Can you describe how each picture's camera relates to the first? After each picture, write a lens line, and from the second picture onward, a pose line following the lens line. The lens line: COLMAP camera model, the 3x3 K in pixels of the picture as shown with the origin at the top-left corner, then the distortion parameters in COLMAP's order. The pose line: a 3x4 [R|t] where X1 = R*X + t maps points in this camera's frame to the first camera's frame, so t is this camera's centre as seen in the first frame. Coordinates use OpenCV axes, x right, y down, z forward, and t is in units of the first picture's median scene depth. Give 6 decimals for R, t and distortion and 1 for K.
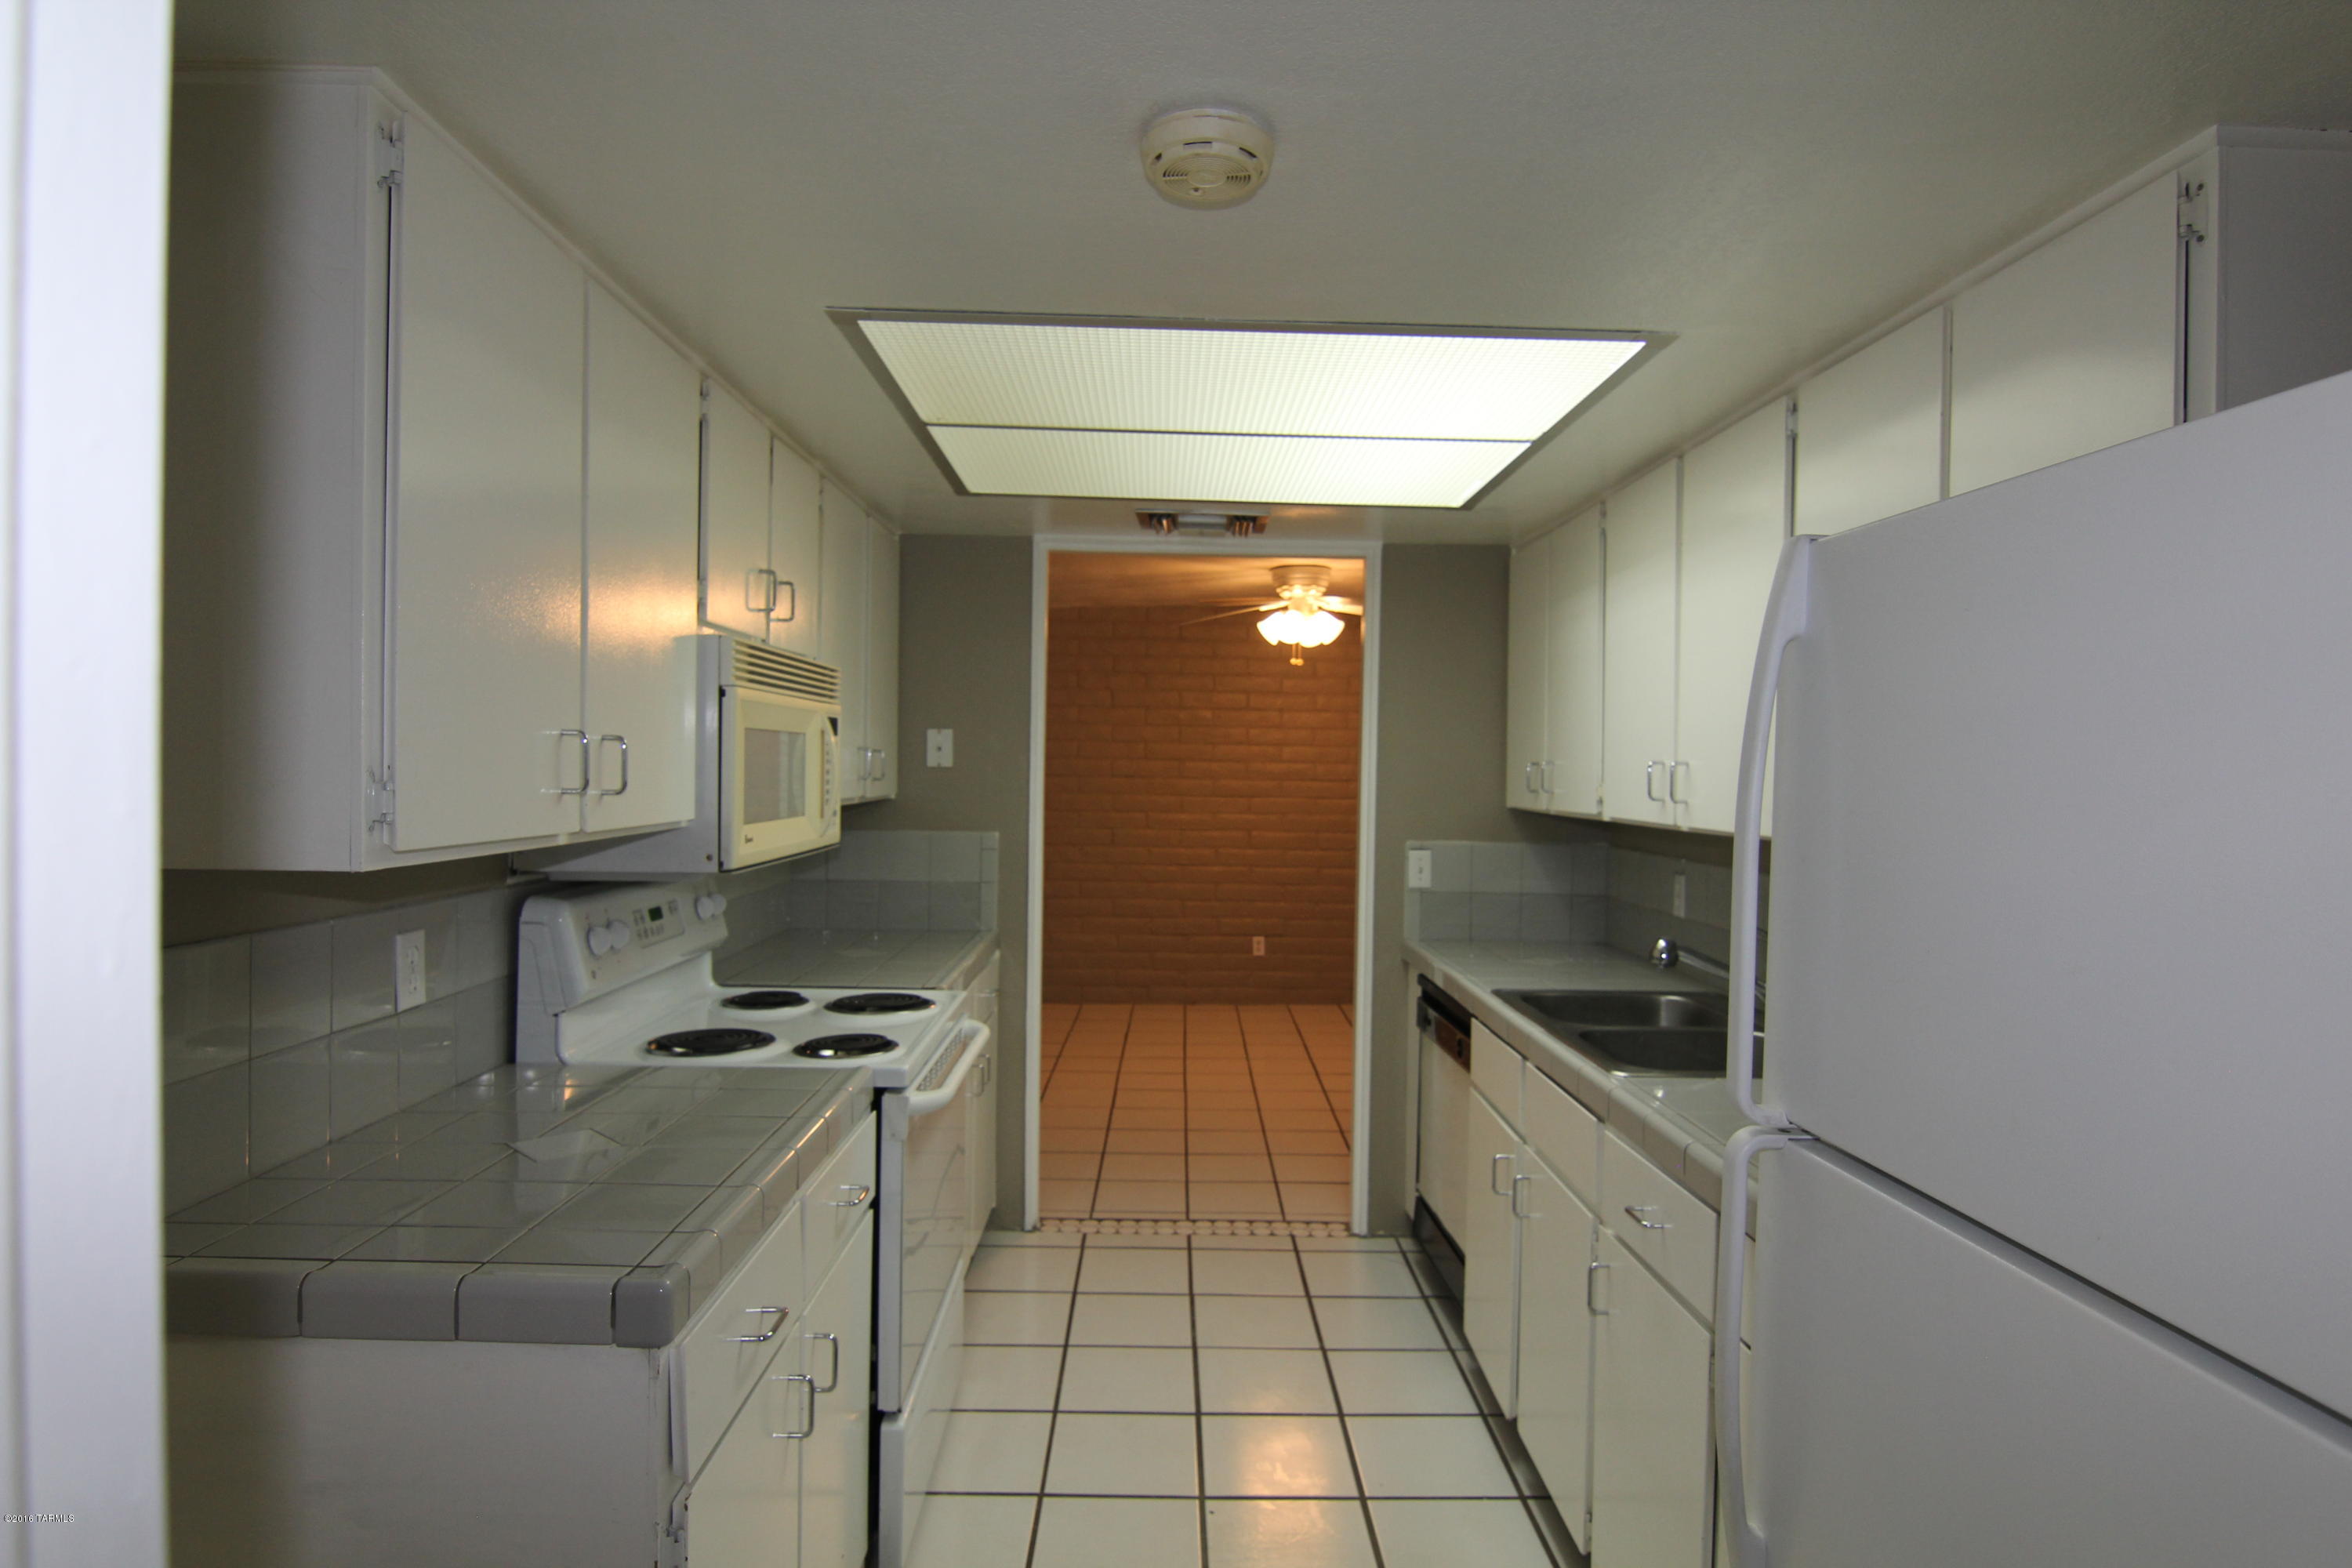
lens RADIAL K [[1283.4, 0, 1189.7], [0, 1283.4, 785.0], [0, 0, 1]] dist [-0.002251, -0.012933]
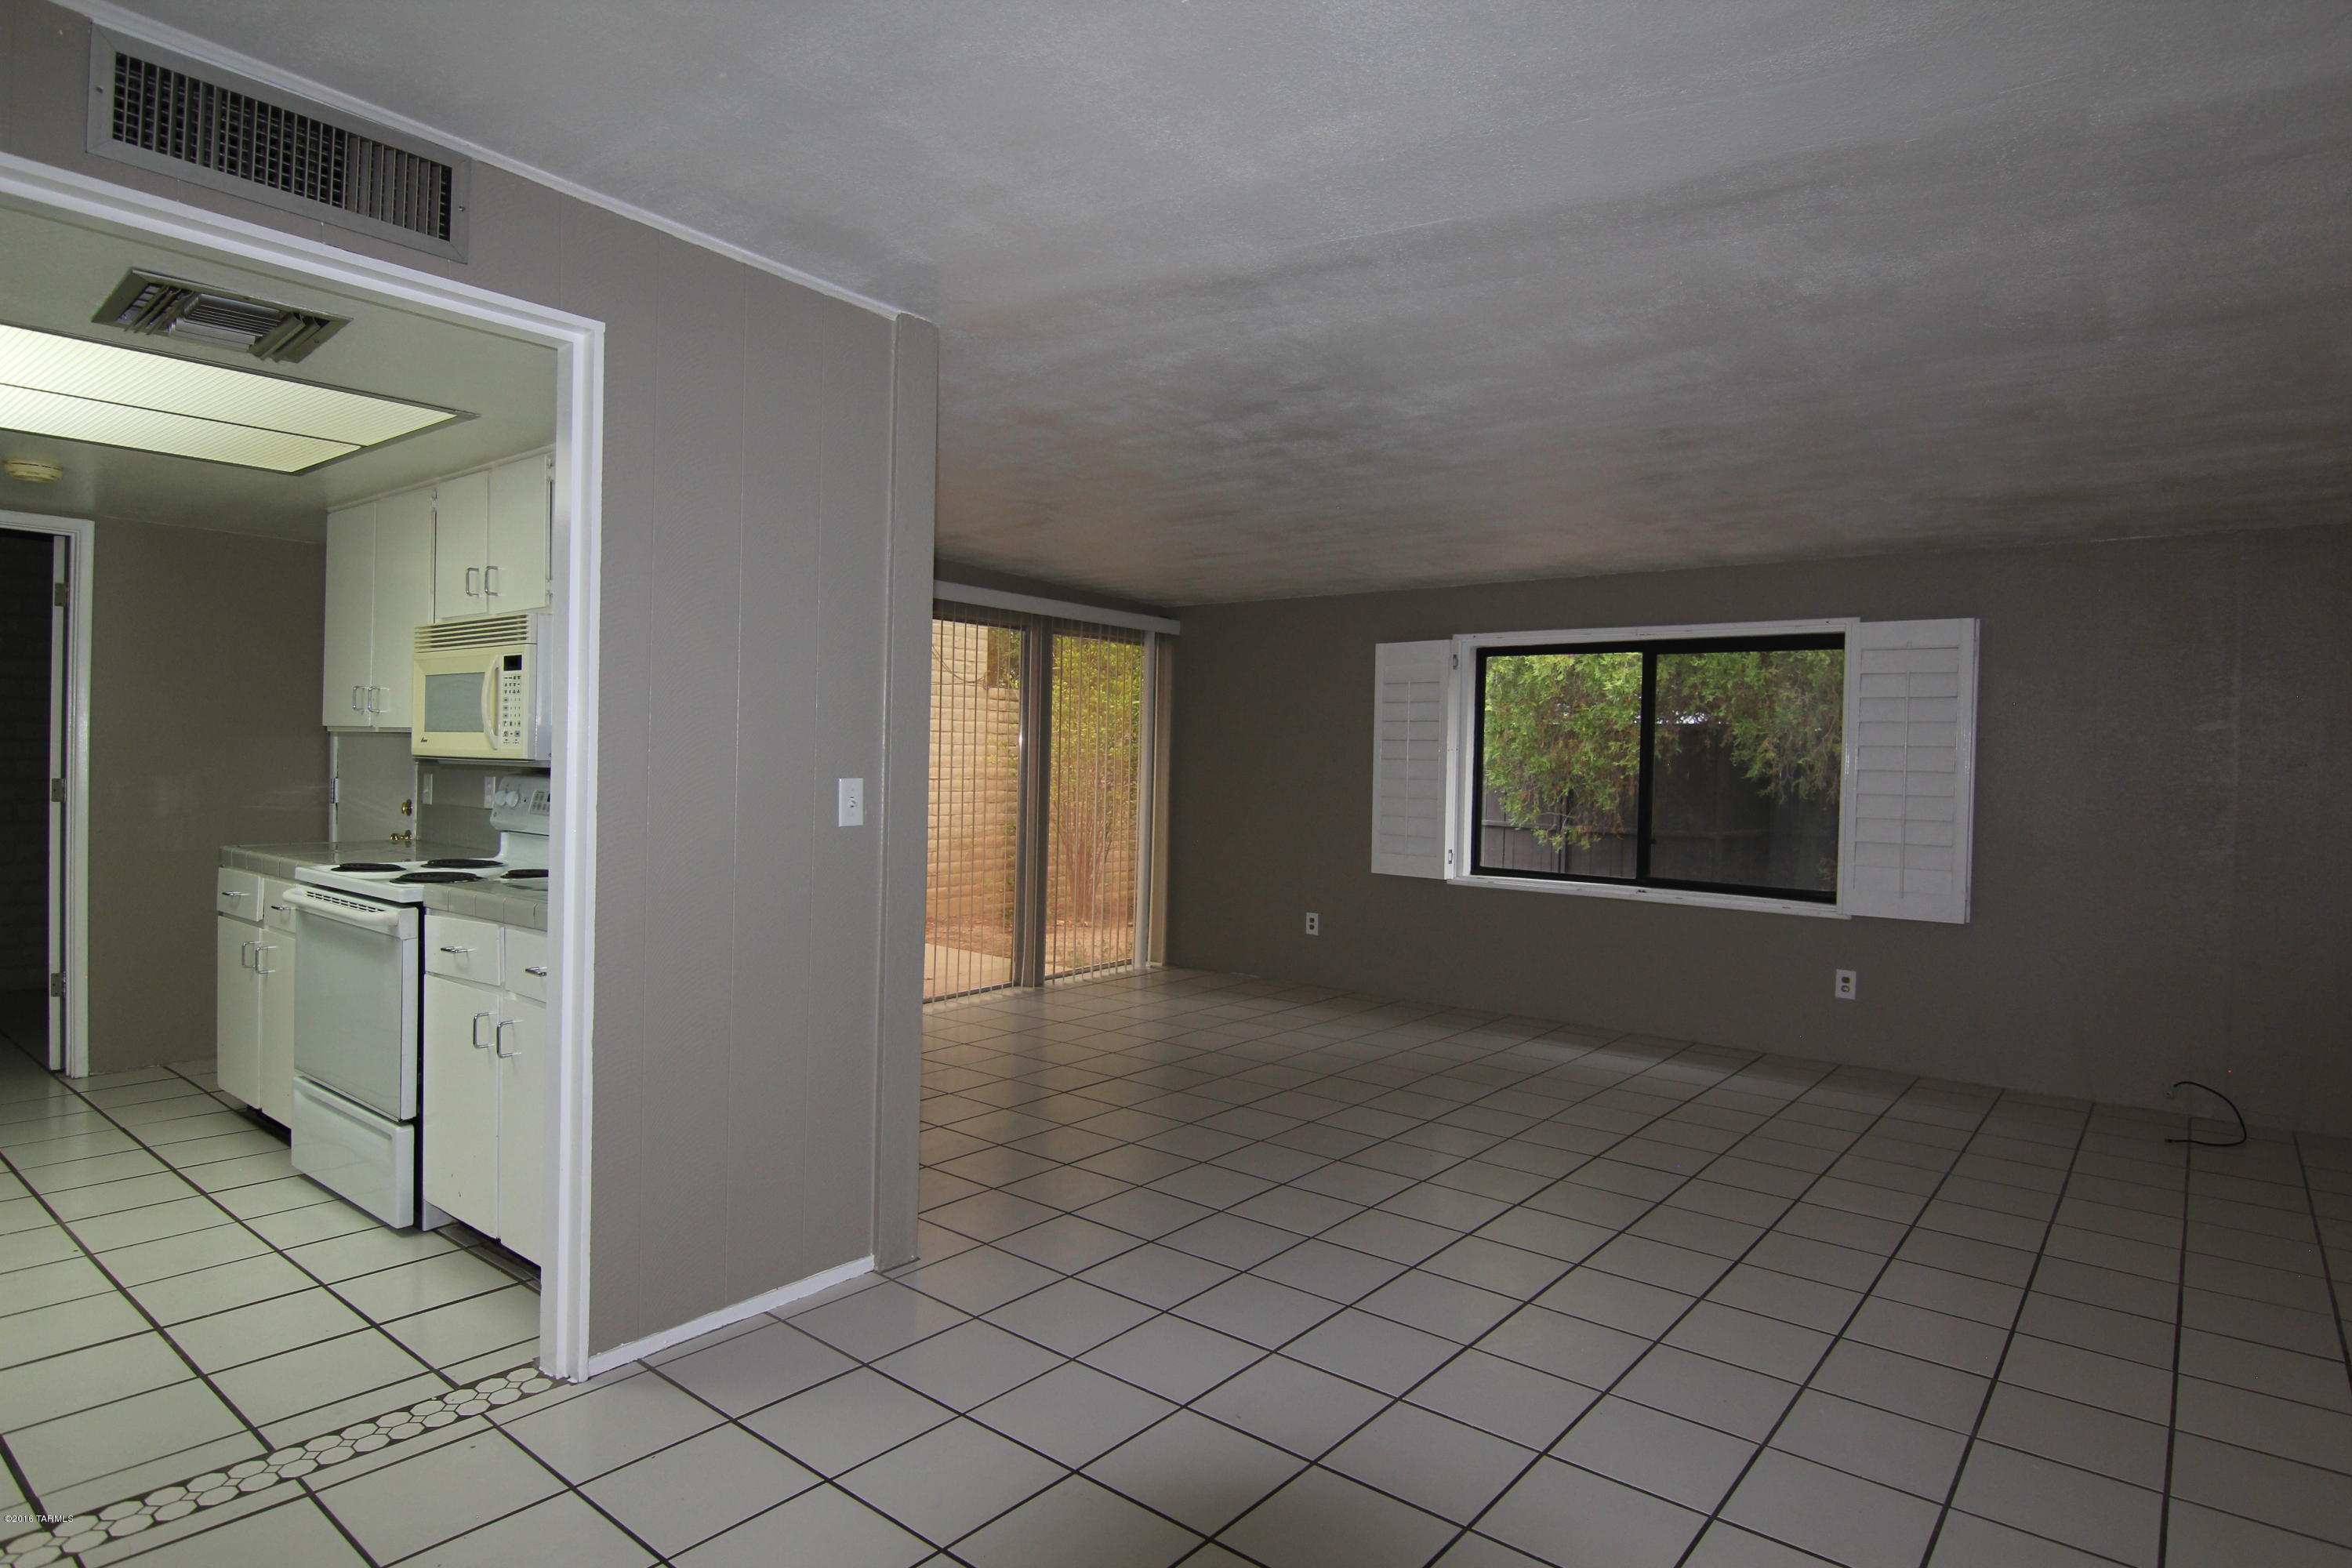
lens RADIAL K [[1283.4, 0, 1187.8], [0, 1283.4, 787.3], [0, 0, 1]] dist [-0.002251, -0.012933]
pose [[-0.637757, -0.017797, -0.770032, 0.196765], [-0.049443, 0.998617, 0.017869, 0.014894], [0.768649, 0.049469, -0.637755, 1.776015]]
